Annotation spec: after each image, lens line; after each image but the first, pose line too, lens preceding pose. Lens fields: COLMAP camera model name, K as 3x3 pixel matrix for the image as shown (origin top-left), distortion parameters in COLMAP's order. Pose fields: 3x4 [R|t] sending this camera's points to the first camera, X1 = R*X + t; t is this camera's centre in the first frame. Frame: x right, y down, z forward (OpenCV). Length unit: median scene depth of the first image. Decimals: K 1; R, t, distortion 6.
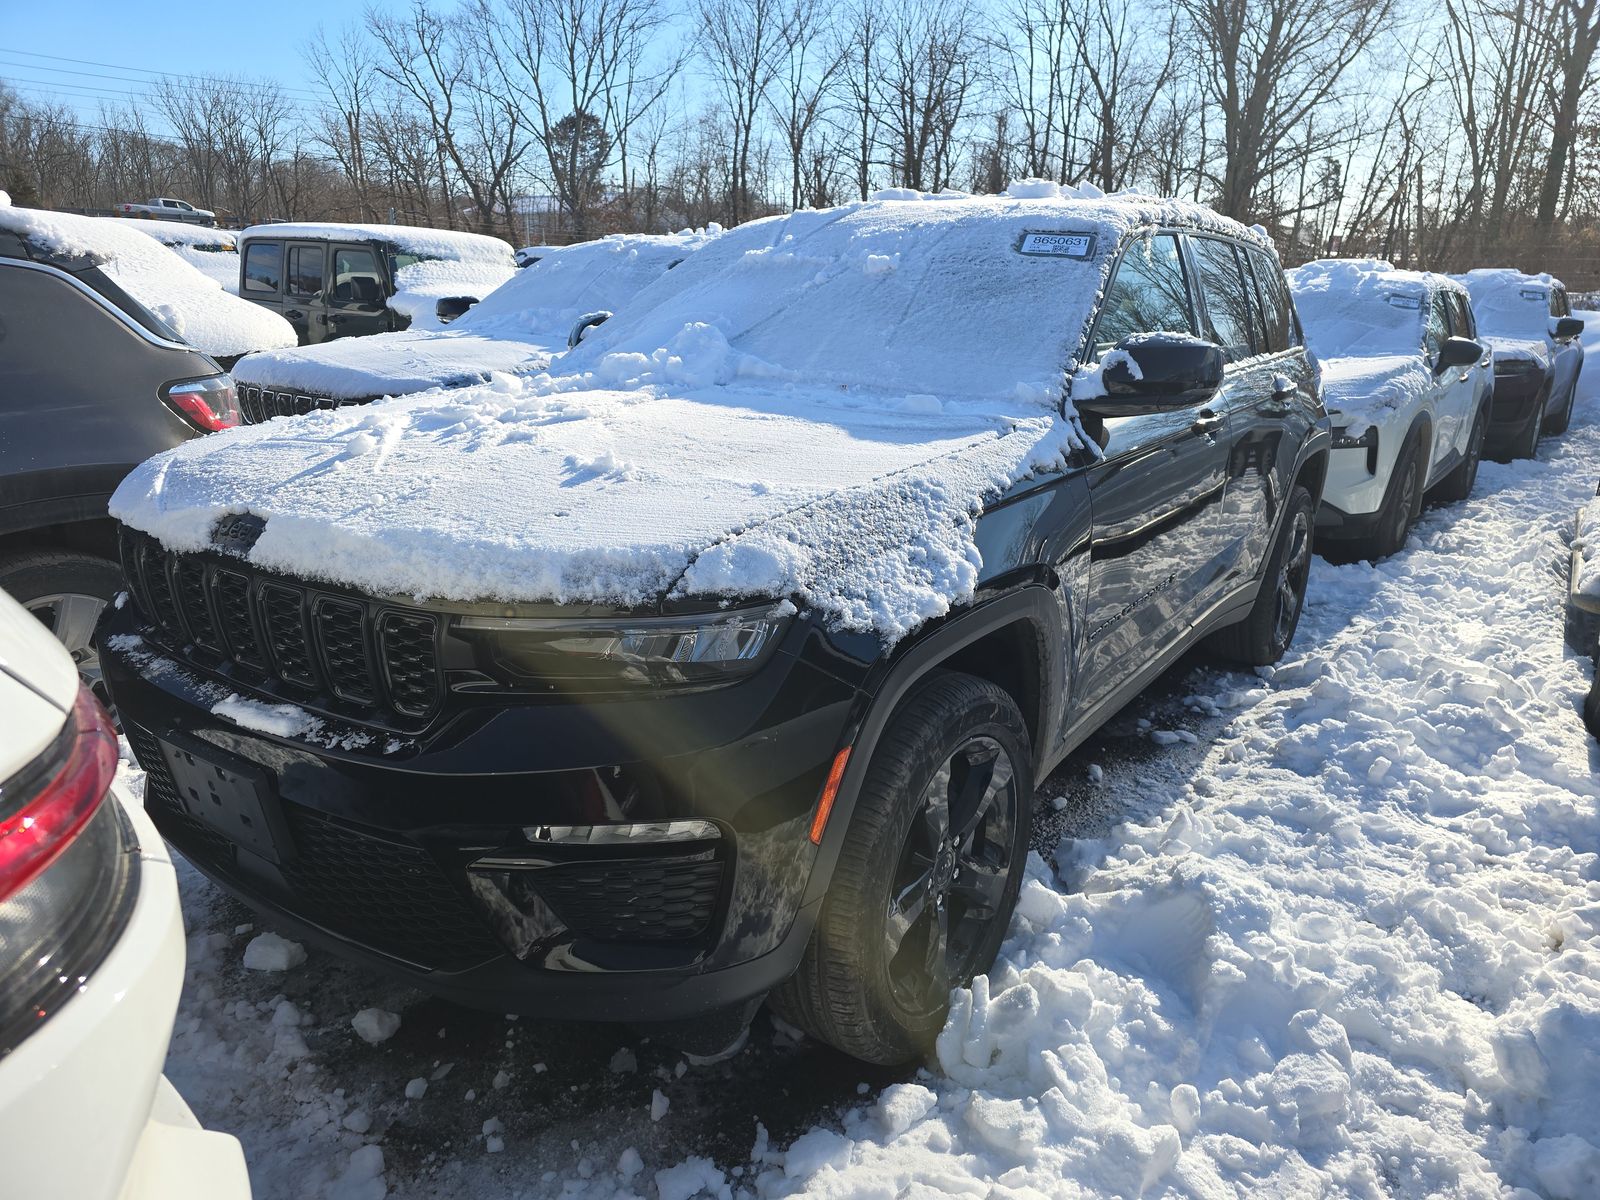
lens RADIAL K [[1100.4, 0, 798.6], [0, 1100.4, 652.1], [0, 0, 1]] dist [0.052715, -0.040273]
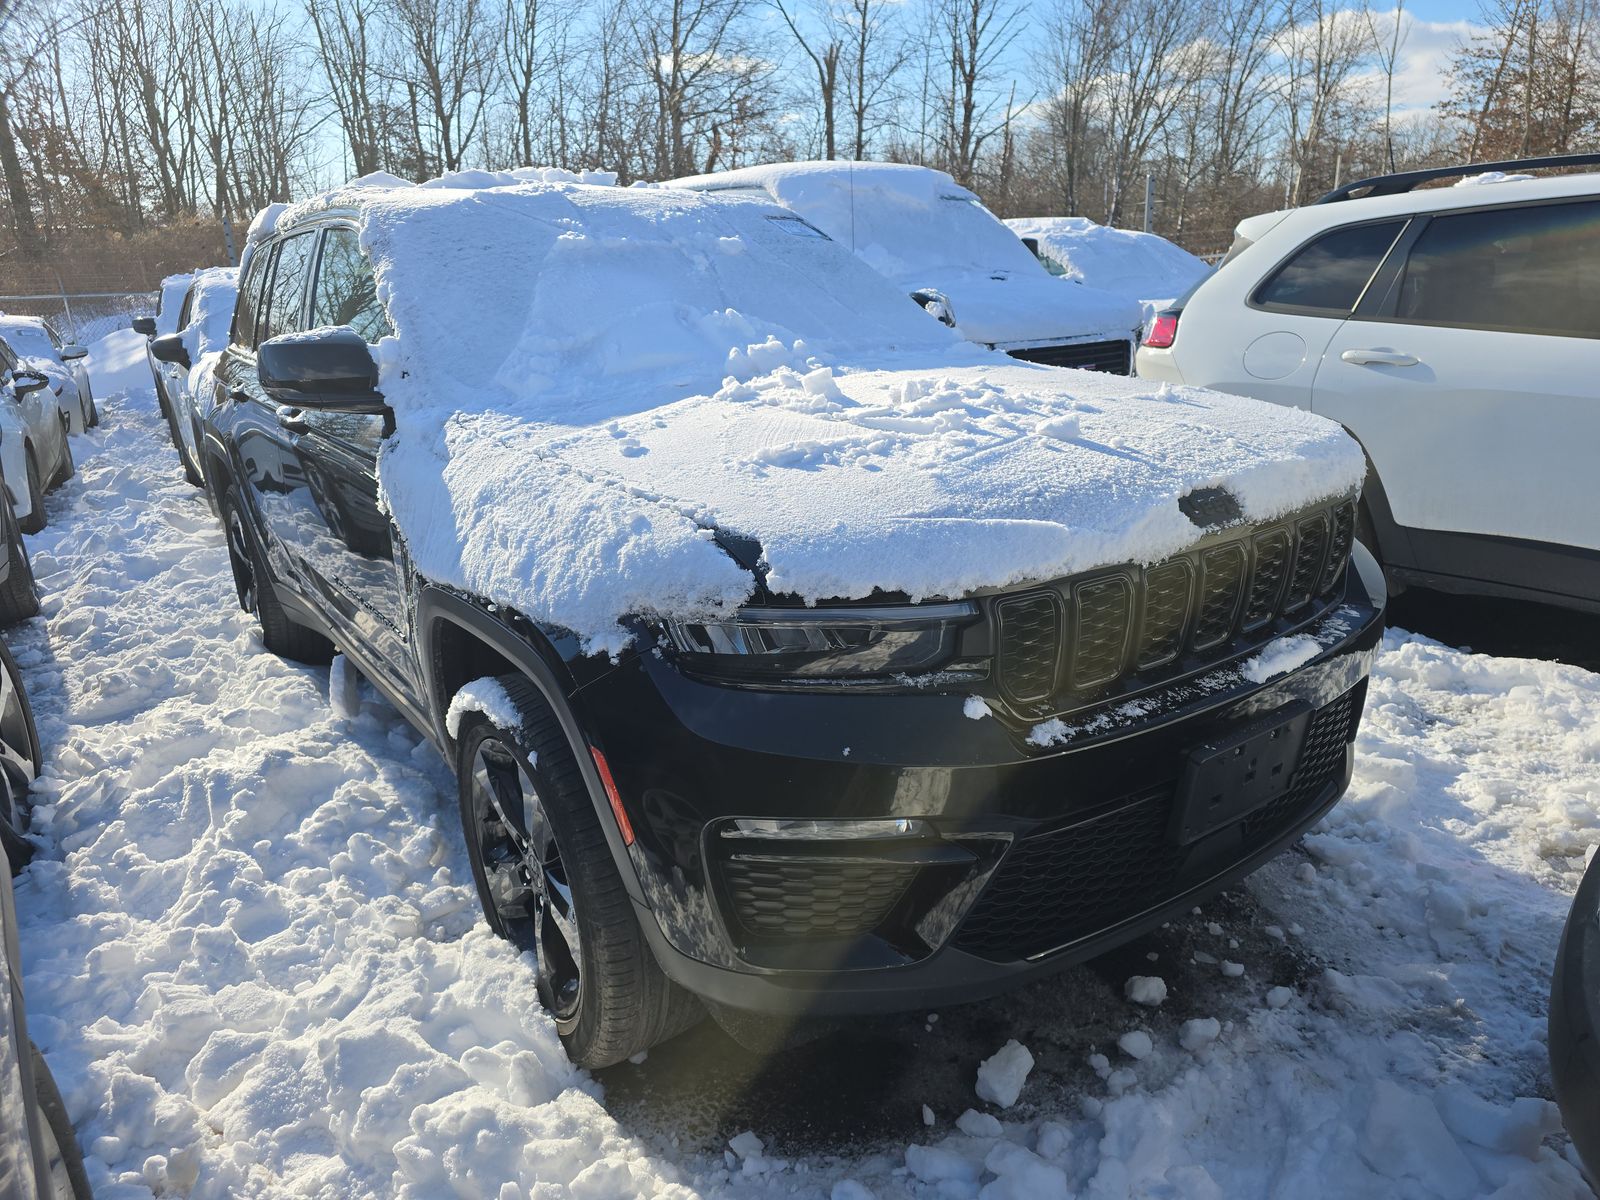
lens RADIAL K [[1100.4, 0, 798.6], [0, 1100.4, 652.1], [0, 0, 1]] dist [0.052715, -0.040273]
pose [[0.292691, -0.334627, 0.895744, -0.830364], [0.342064, 0.911419, 0.228711, -0.184817], [-0.892930, 0.239460, 0.381228, 0.533989]]
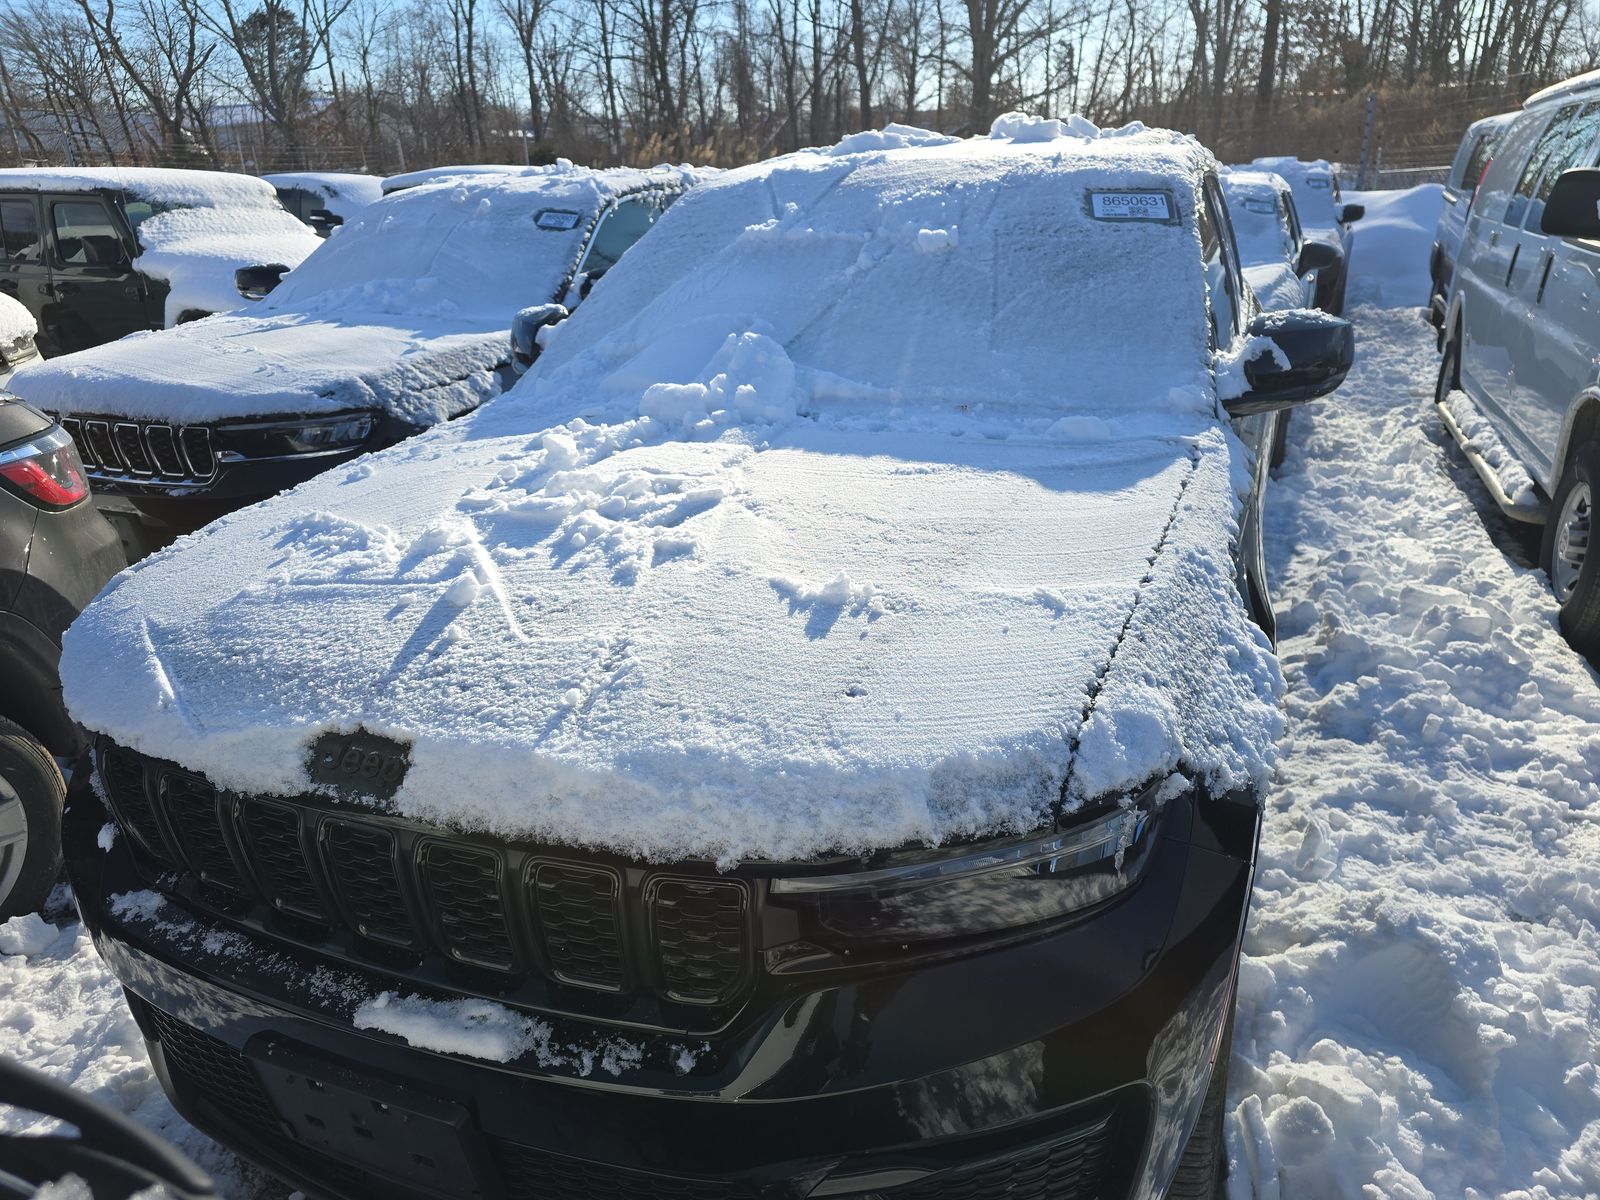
lens RADIAL K [[1100.4, 0, 798.6], [0, 1100.4, 652.1], [0, 0, 1]] dist [0.052715, -0.040273]
pose [[0.973383, -0.130538, 0.188376, -0.195098], [0.115022, 0.989175, 0.091117, -0.112666], [-0.198231, -0.067024, 0.977861, 0.154449]]
